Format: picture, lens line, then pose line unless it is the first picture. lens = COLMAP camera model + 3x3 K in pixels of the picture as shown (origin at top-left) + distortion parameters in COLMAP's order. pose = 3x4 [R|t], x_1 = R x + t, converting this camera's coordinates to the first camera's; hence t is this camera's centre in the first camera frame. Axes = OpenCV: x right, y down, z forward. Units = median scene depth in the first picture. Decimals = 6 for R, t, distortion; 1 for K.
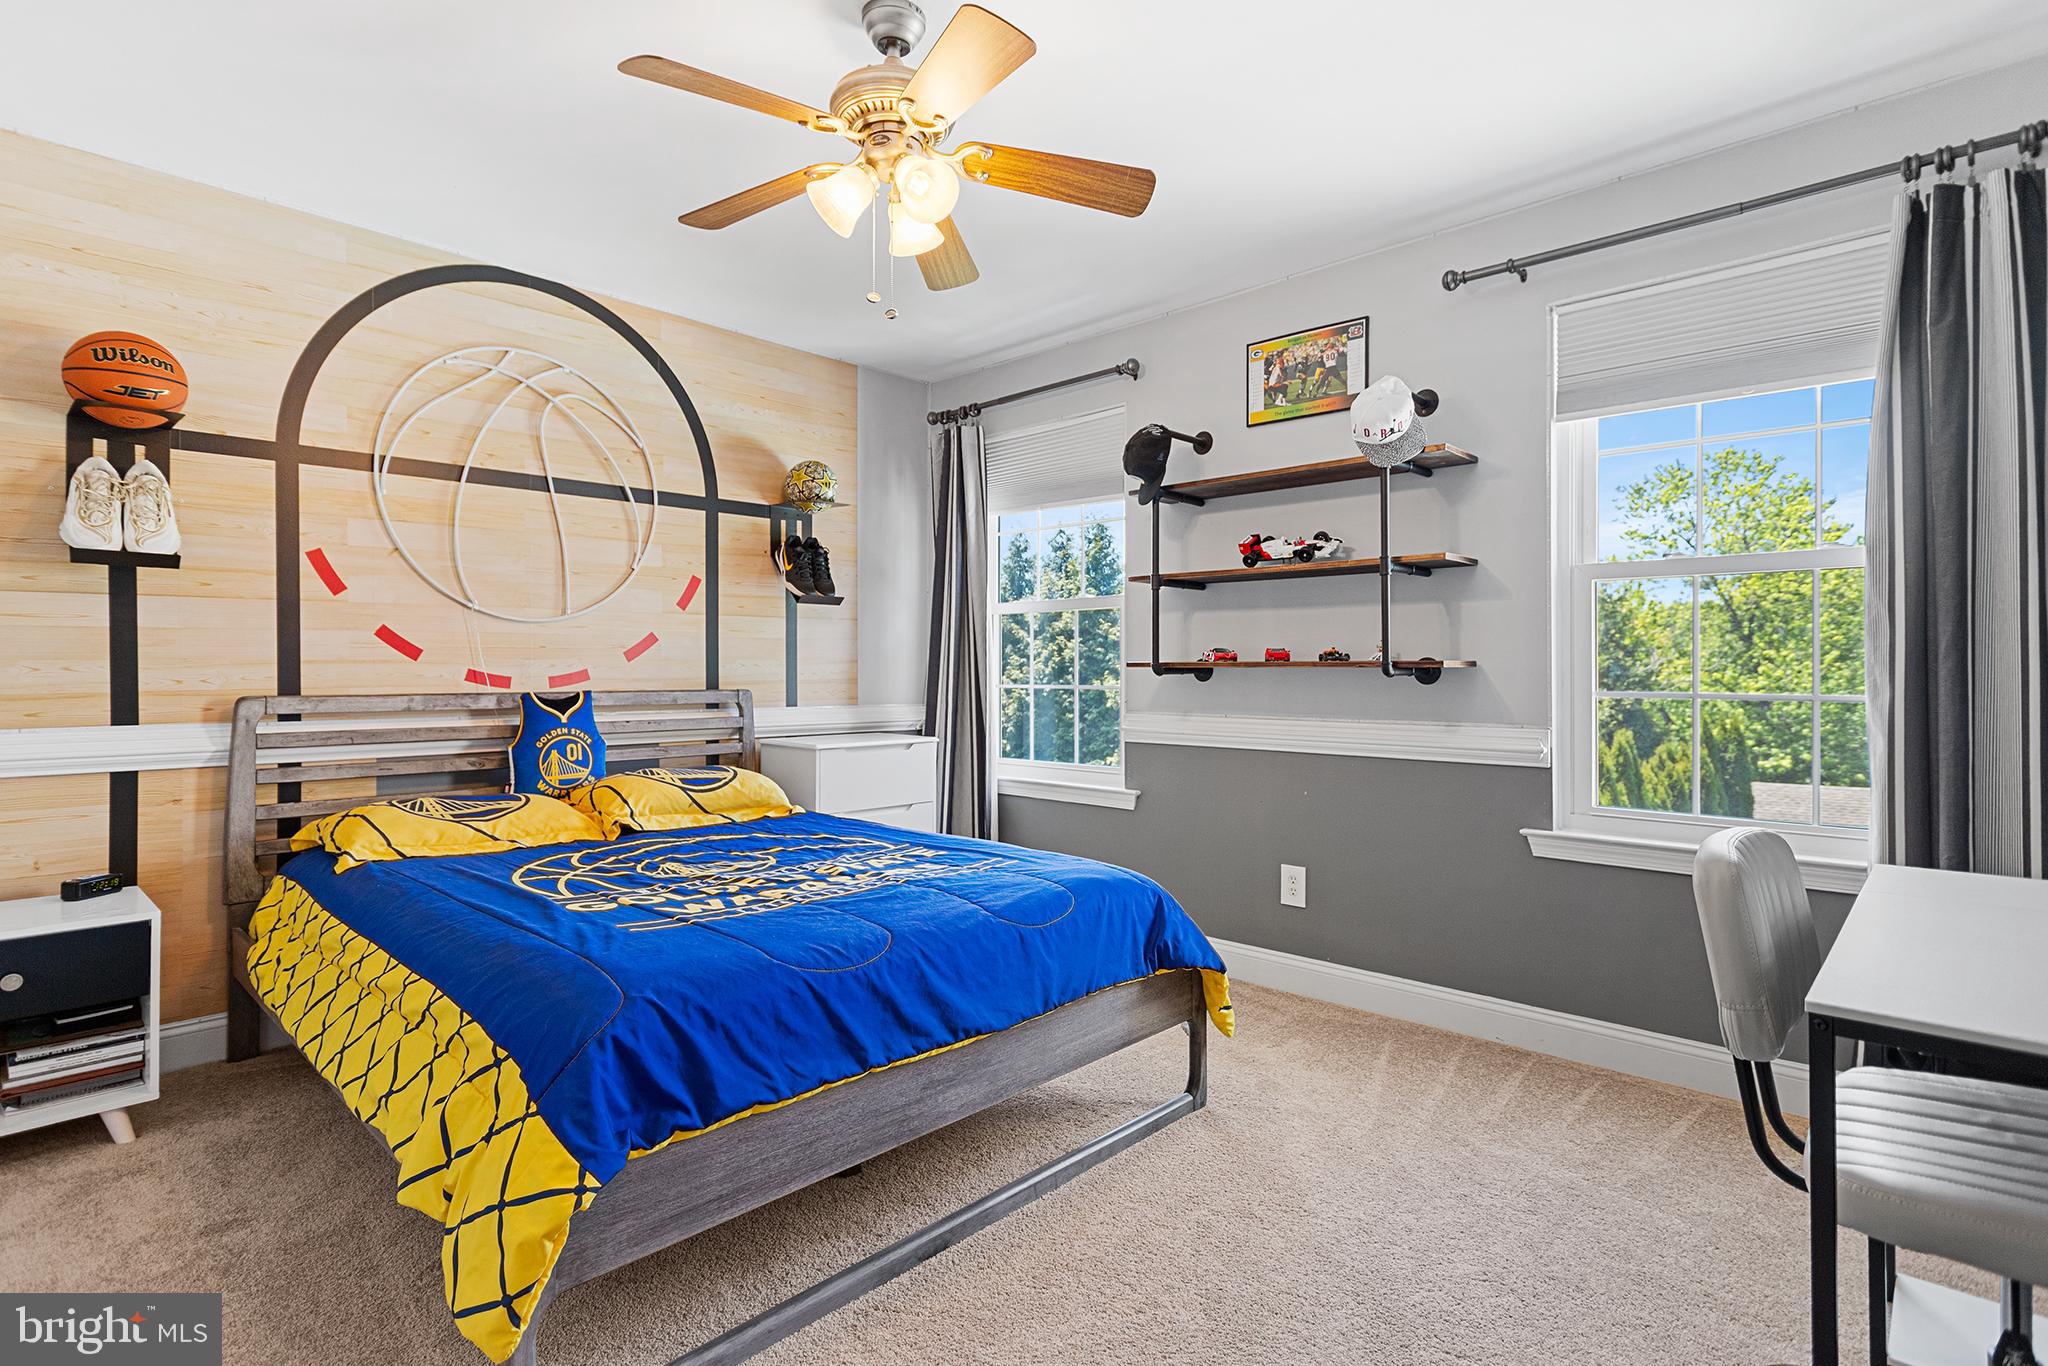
lens RADIAL K [[1048.1, 0, 1022.9], [0, 1048.1, 669.4], [0, 0, 1]] dist [0.000121, 0.000431]
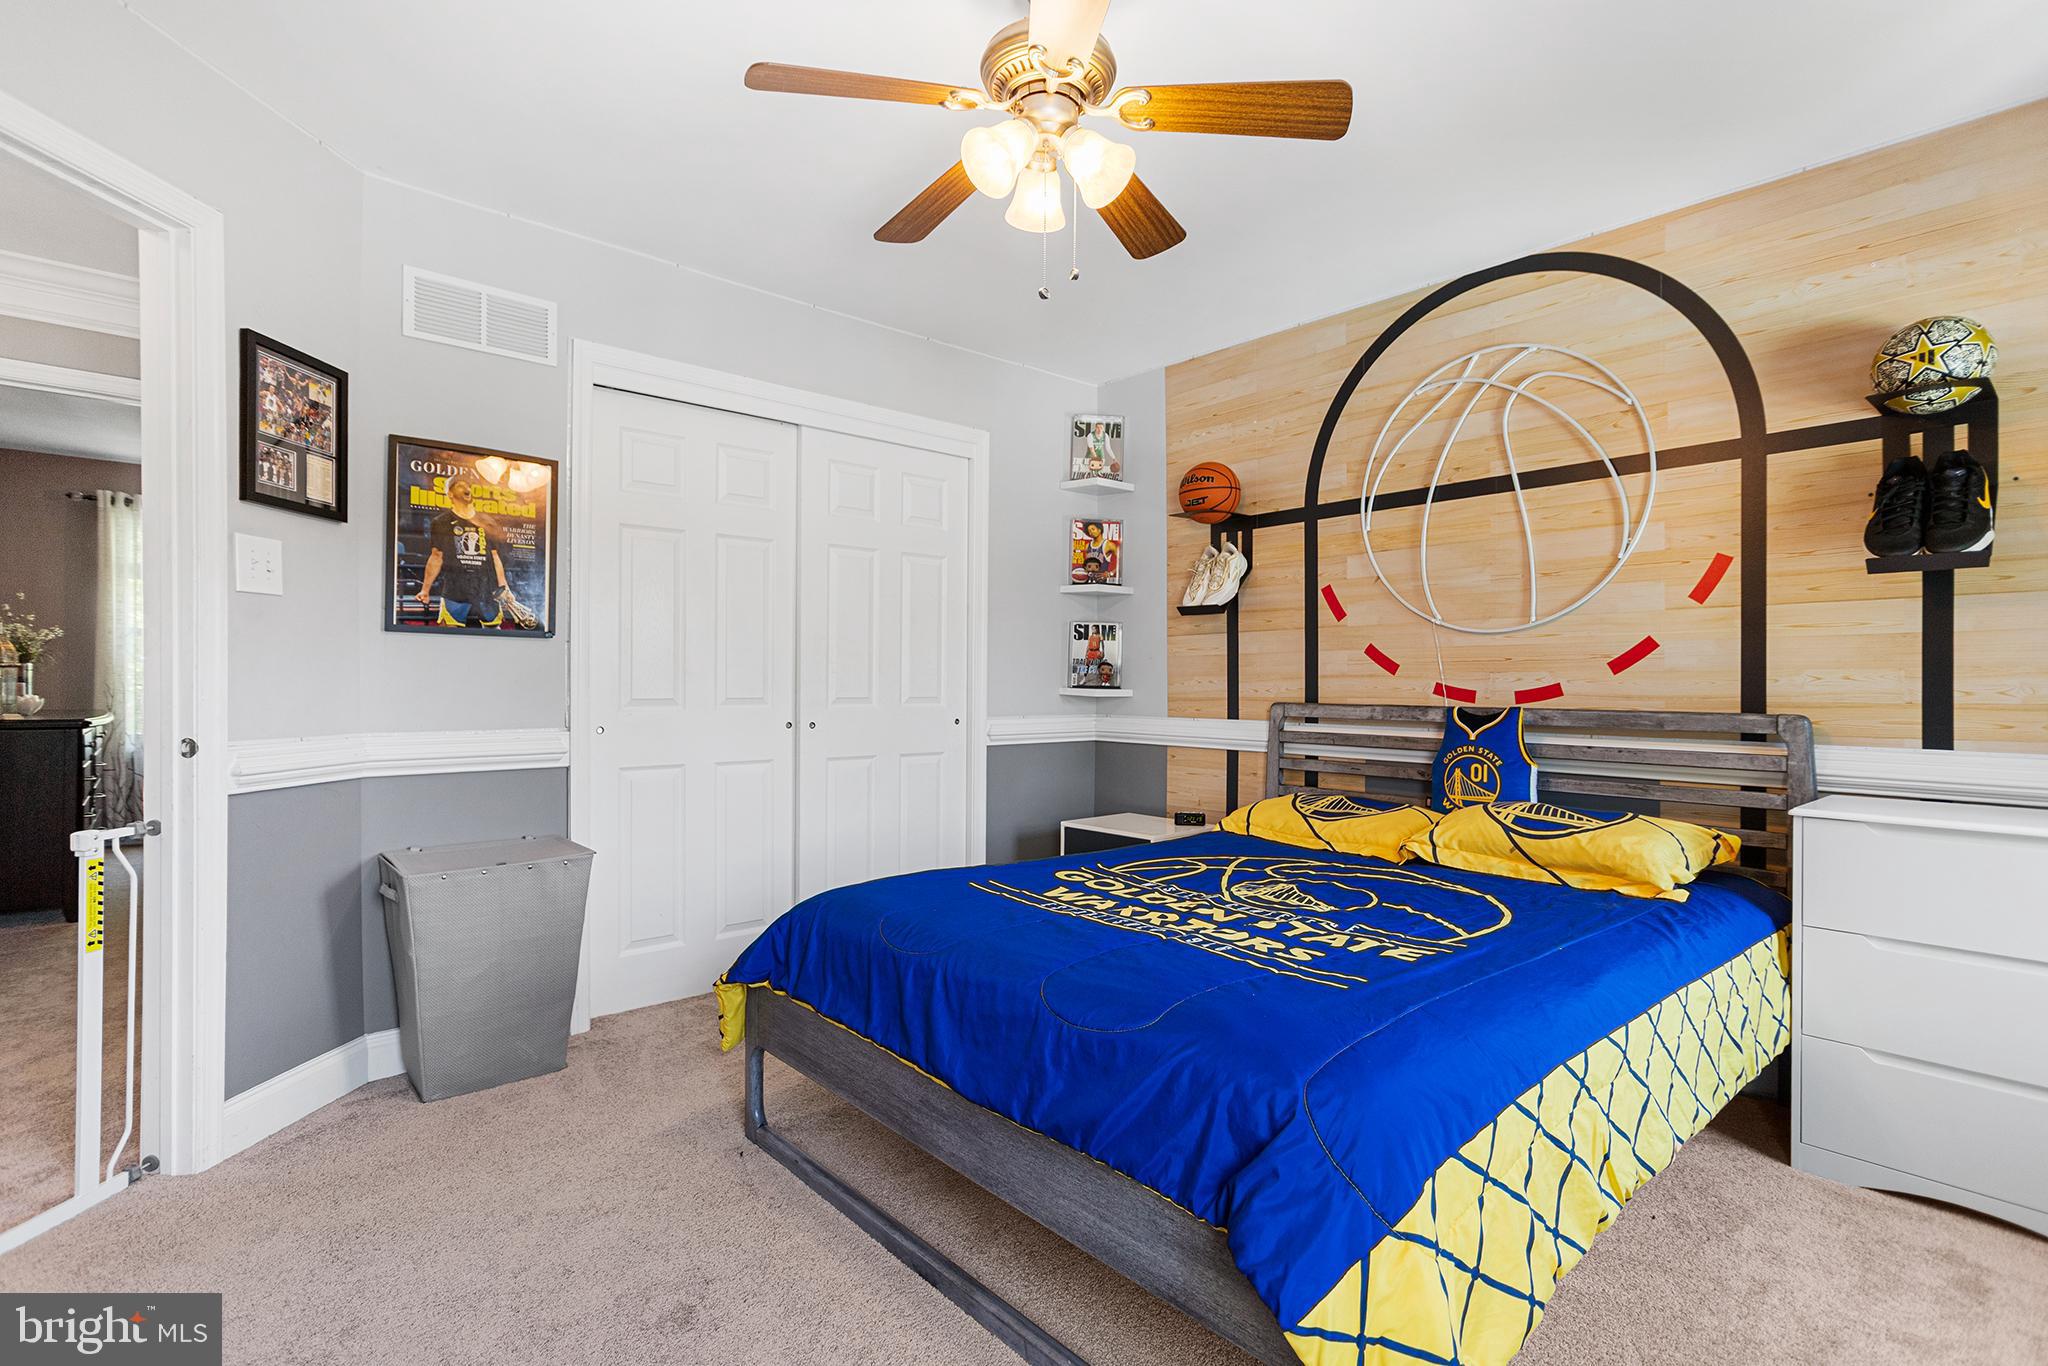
lens RADIAL K [[986.6, 0, 1027.5], [0, 986.6, 682.8], [0, 0, 1]] dist [0.001850, 0.002176]
pose [[-0.108645, -0.004797, -0.994069, 0.478357], [-0.009640, 0.999946, -0.003772, 0.007262], [0.994034, 0.009173, -0.108686, 0.706058]]
